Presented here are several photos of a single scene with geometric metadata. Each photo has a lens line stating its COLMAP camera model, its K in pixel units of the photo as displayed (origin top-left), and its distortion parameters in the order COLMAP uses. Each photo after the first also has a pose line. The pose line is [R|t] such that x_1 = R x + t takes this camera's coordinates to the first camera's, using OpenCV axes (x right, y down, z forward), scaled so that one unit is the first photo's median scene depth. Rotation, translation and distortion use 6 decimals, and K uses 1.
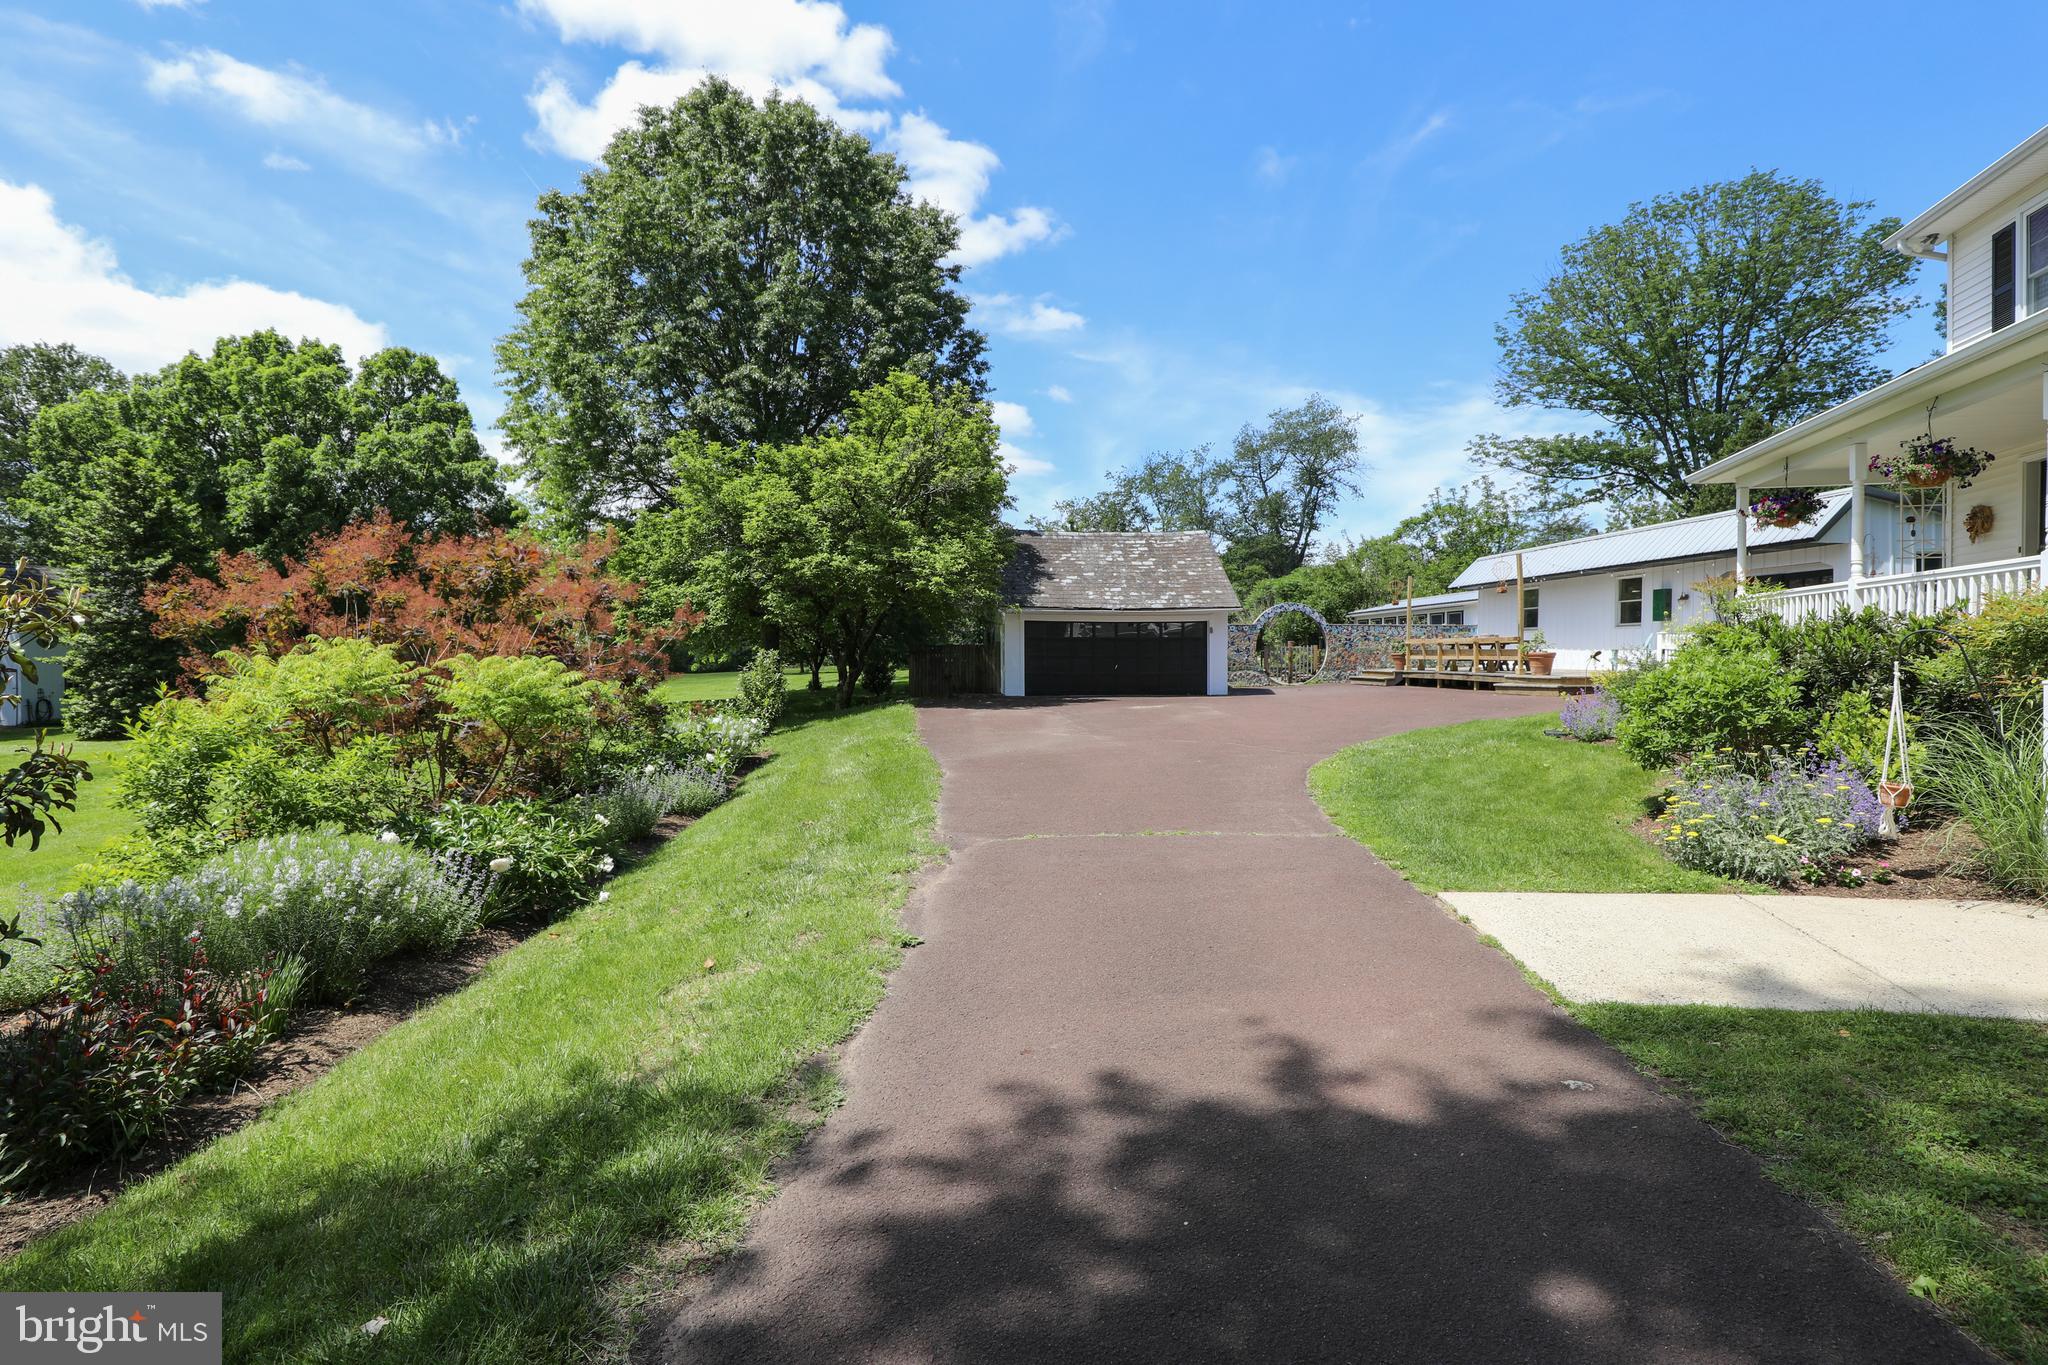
lens RADIAL K [[939.9, 0, 1048.2], [0, 939.9, 678.2], [0, 0, 1]] dist [-0.030536, 0.000626]
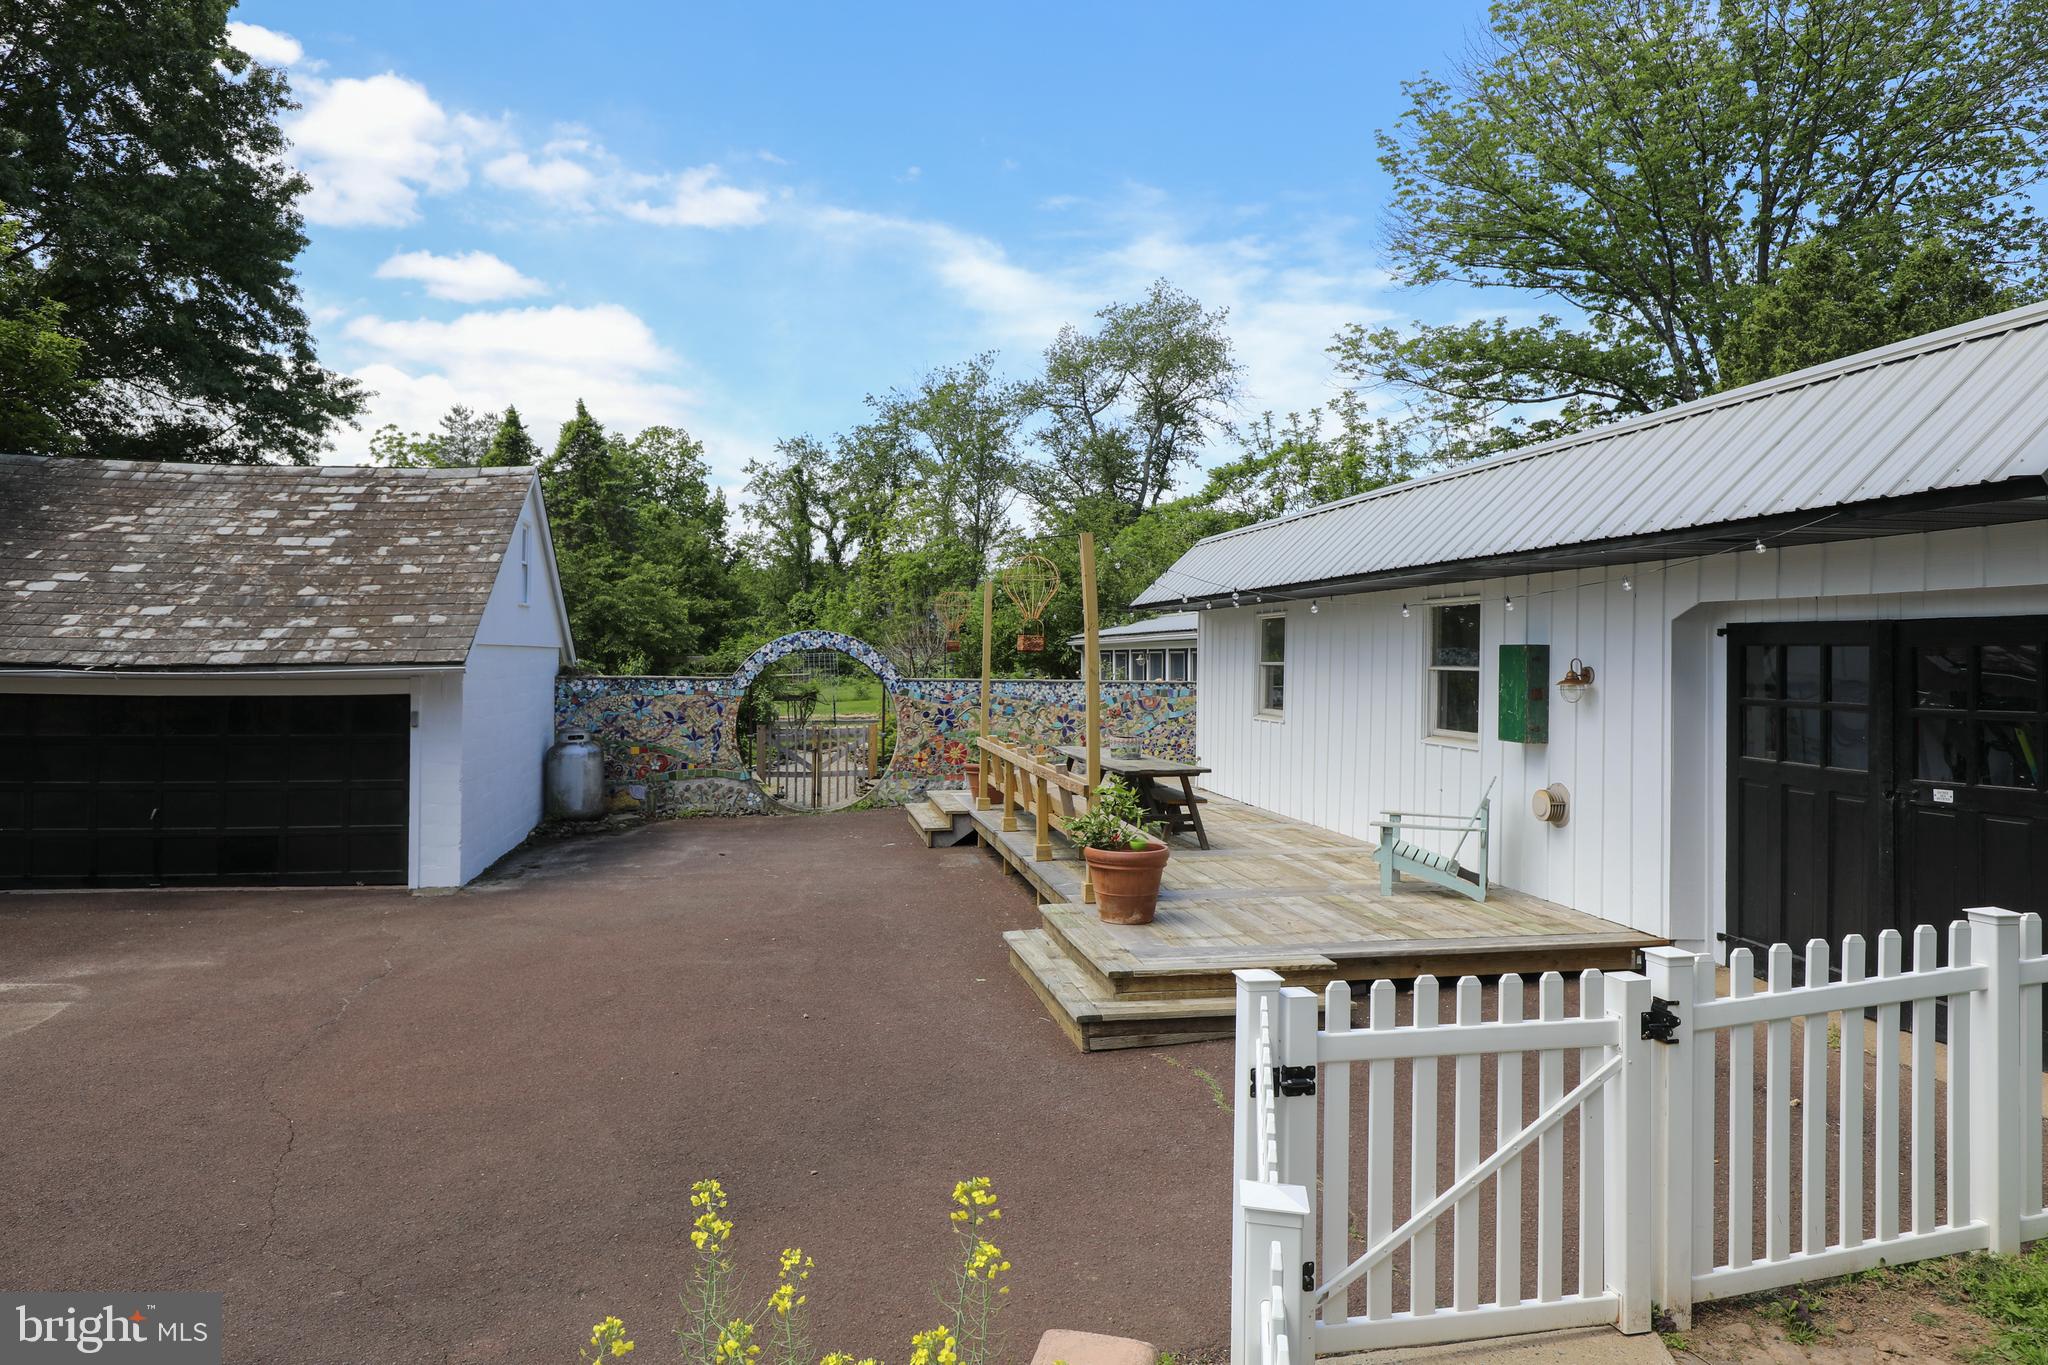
lens RADIAL K [[1189.6, 0, 1021.3], [0, 1189.6, 623.6], [0, 0, 1]] dist [0.001413, 0.000947]
pose [[0.998651, 0.013036, 0.050263, 0.228674], [-0.010768, 0.998923, -0.045140, -0.041121], [-0.050797, 0.044538, 0.997715, 0.288942]]
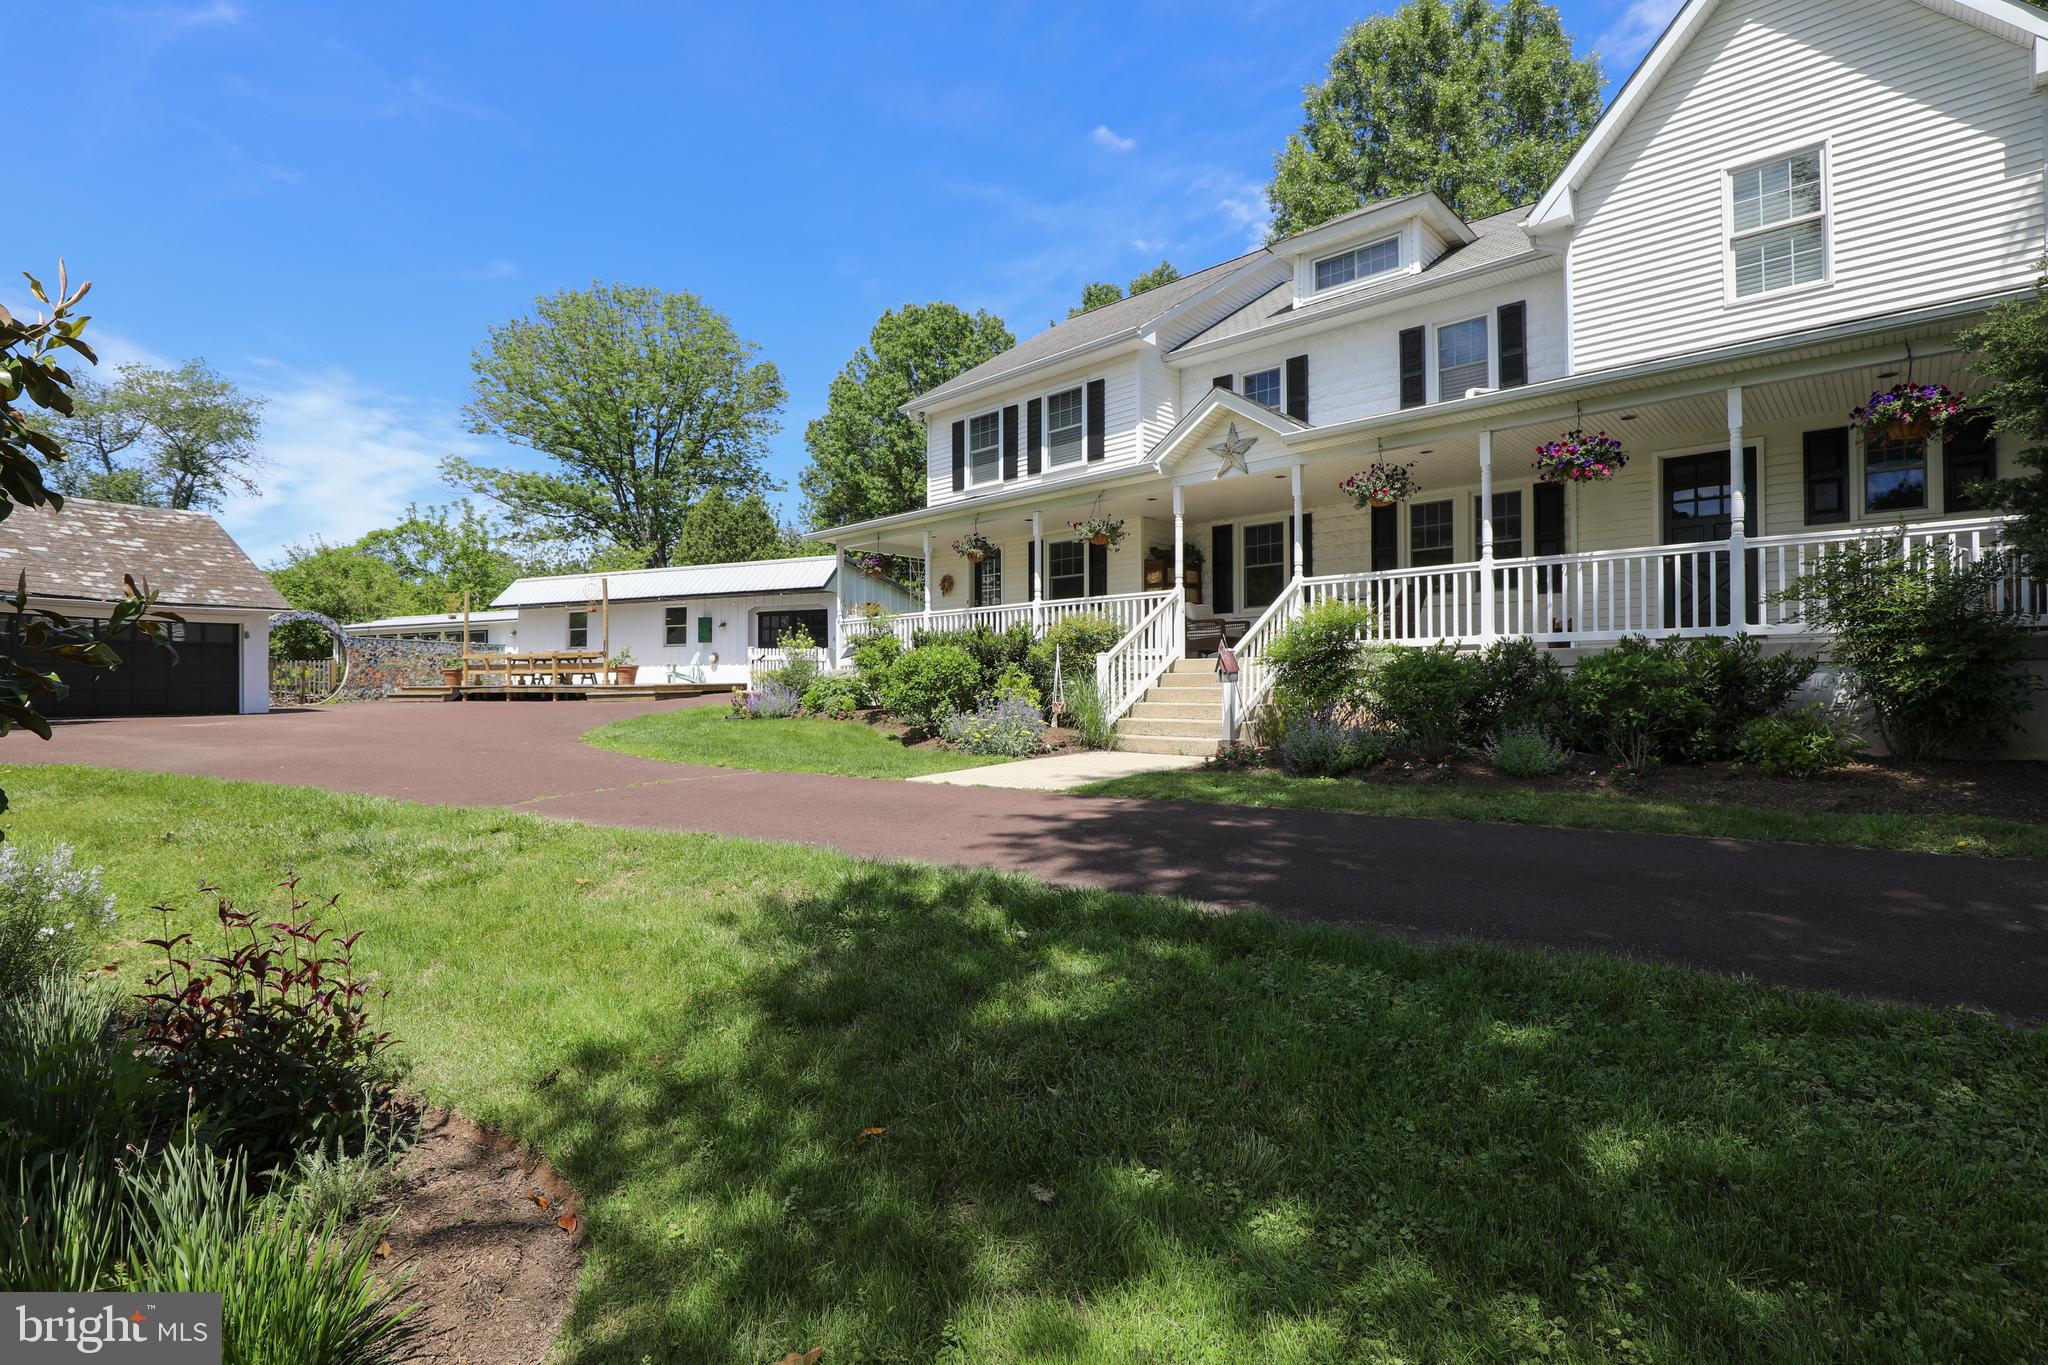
lens RADIAL K [[939.9, 0, 1048.2], [0, 939.9, 678.2], [0, 0, 1]] dist [-0.030536, 0.000626]
pose [[0.446775, 0.007163, 0.894618, -0.134189], [0.028506, 0.999346, -0.022237, 0.014271], [-0.894192, 0.035437, 0.446279, 0.007808]]
